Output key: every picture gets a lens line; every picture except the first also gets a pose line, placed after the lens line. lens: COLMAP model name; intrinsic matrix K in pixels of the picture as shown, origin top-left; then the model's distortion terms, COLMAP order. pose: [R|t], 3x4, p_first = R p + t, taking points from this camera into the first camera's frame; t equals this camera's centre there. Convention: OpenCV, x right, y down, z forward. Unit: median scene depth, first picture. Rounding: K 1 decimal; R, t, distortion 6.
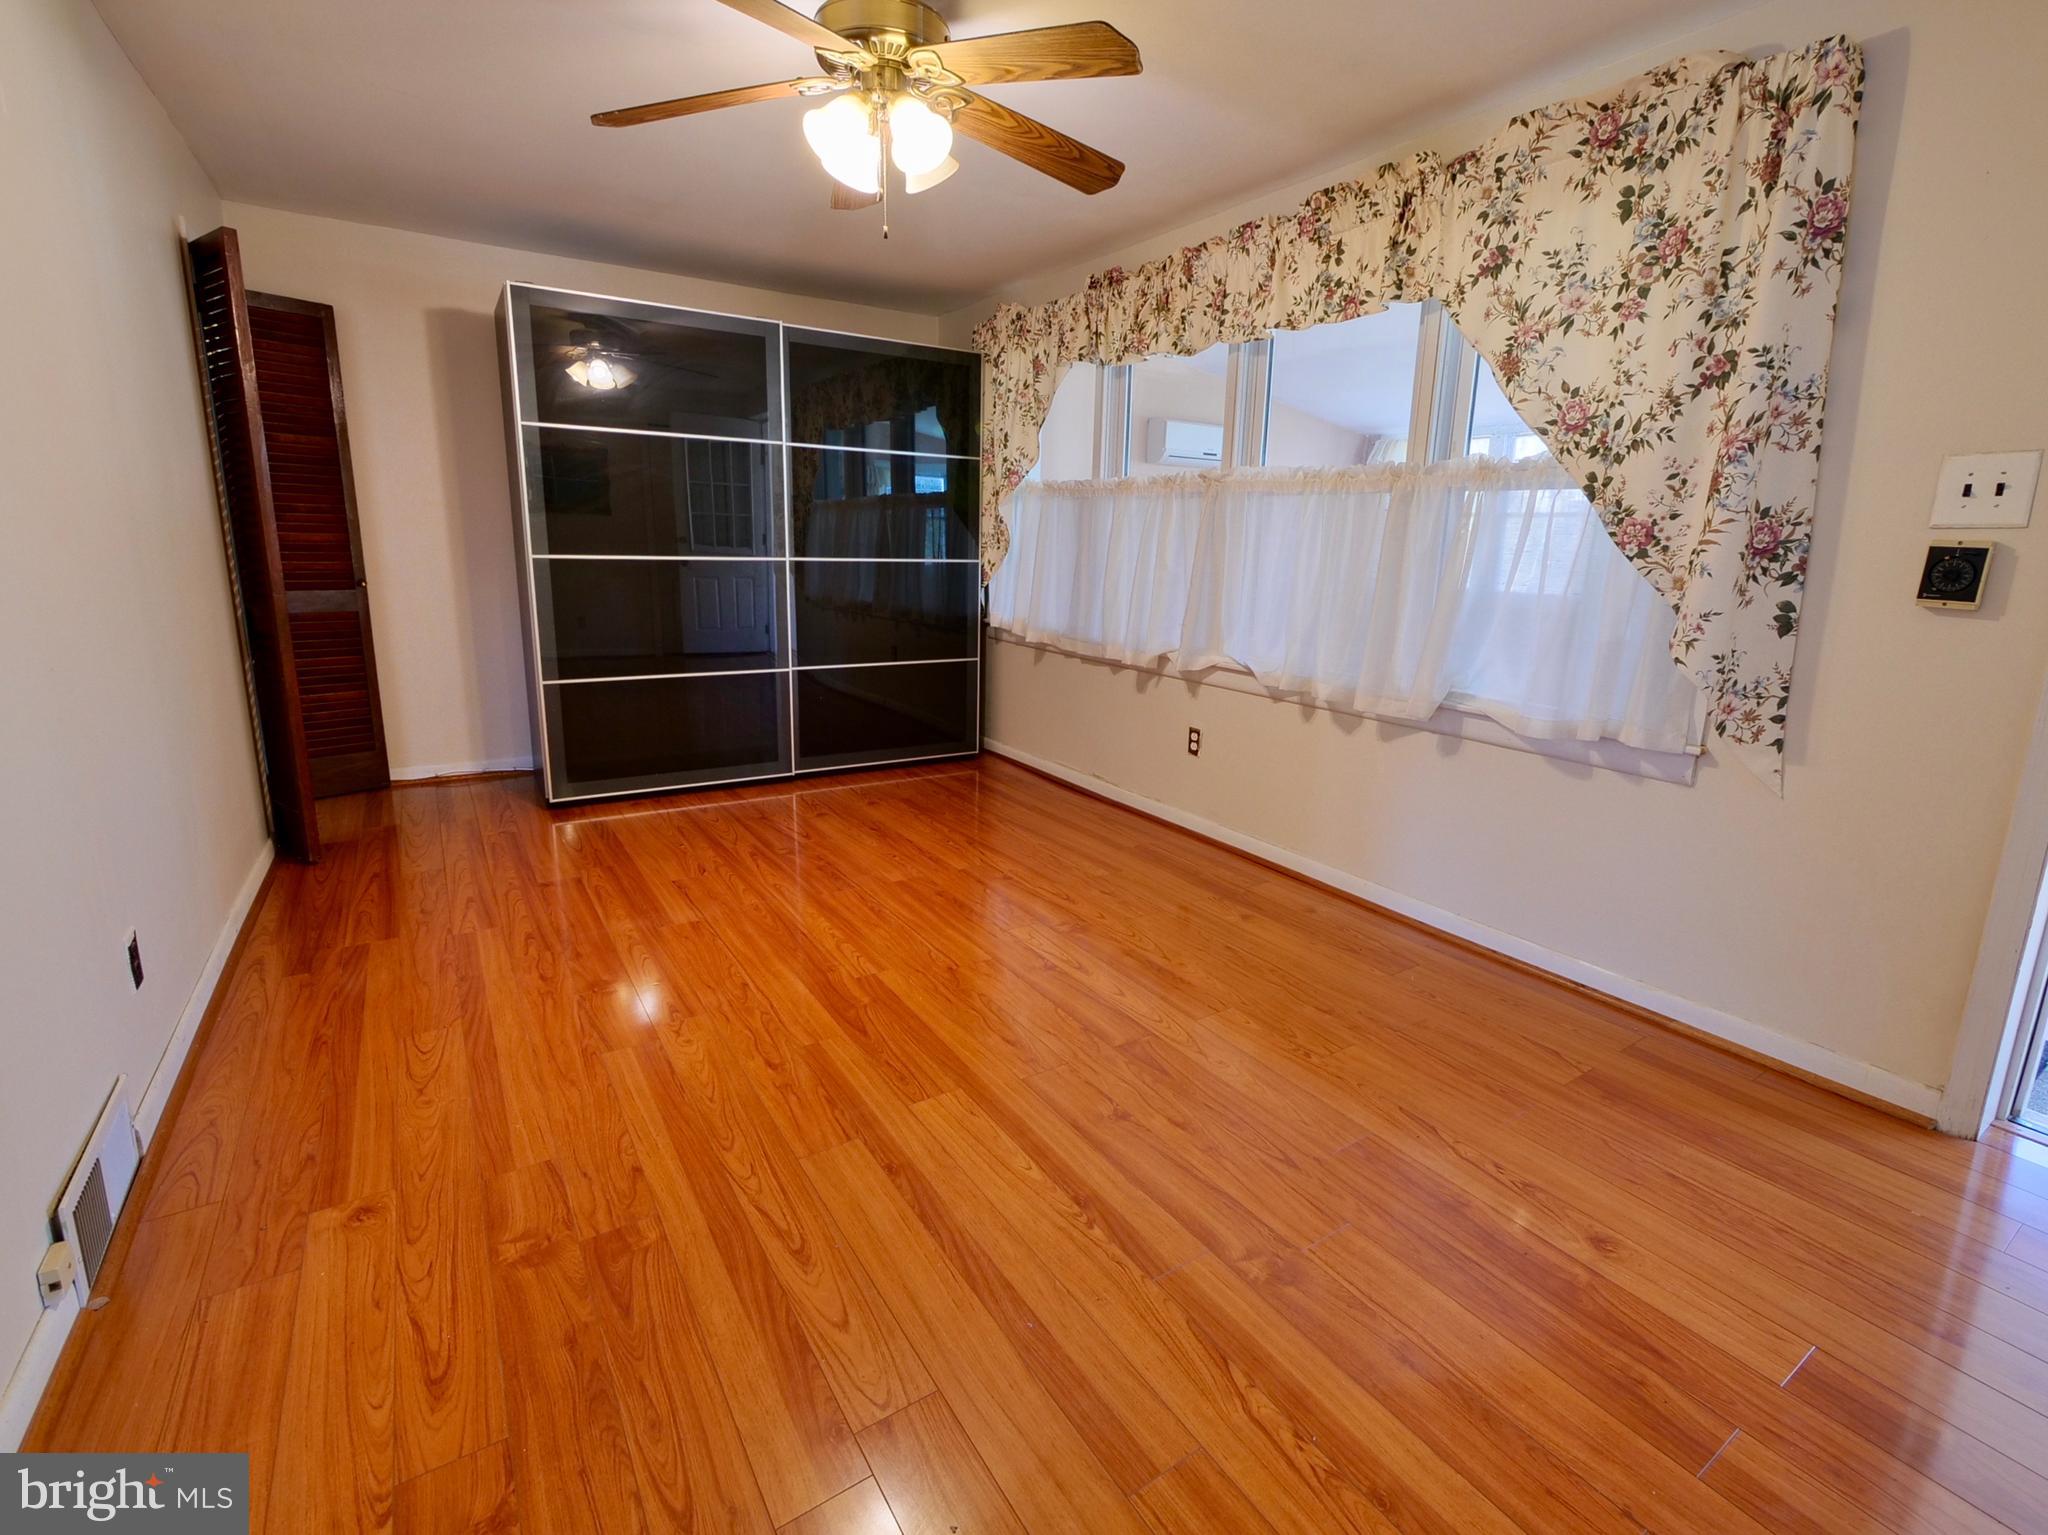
lens RADIAL K [[933.2, 0, 1036.6], [0, 933.2, 731.3], [0, 0, 1]] dist [0.000465, 0.000039]
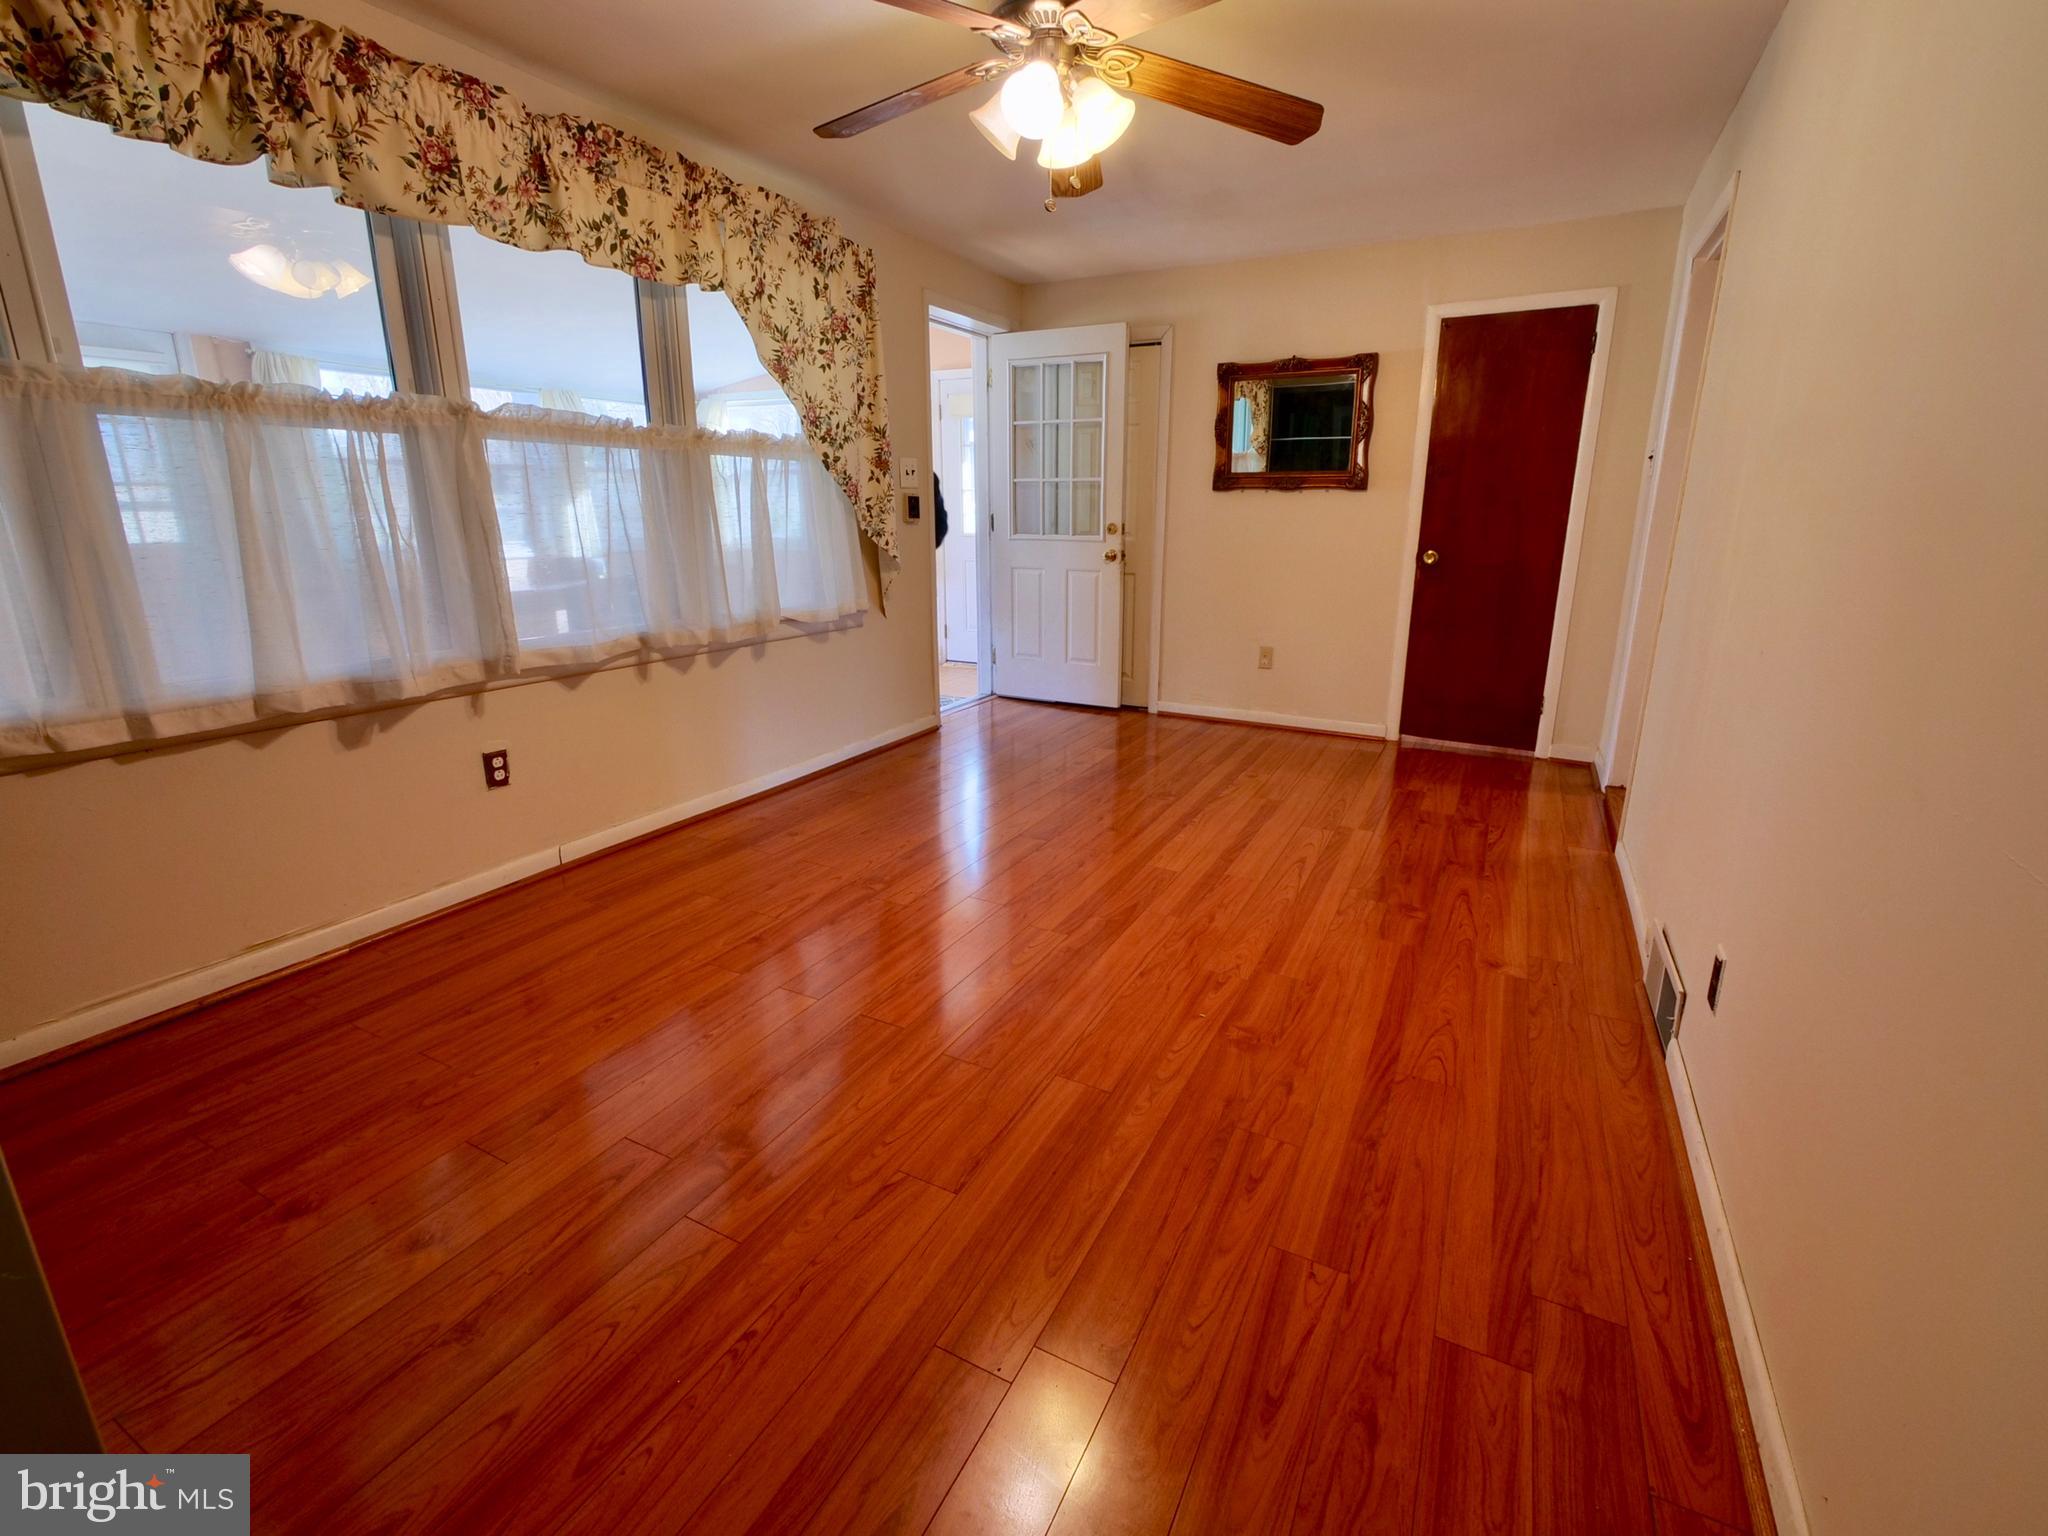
lens RADIAL K [[907.4, 0, 1045.9], [0, 907.4, 742.3], [0, 0, 1]] dist [-0.003216, -0.000295]
pose [[-0.491743, -0.247569, 0.834804, -1.005822], [0.159519, 0.916890, 0.365877, -0.316765], [-0.856004, 0.313085, -0.411382, 1.416953]]
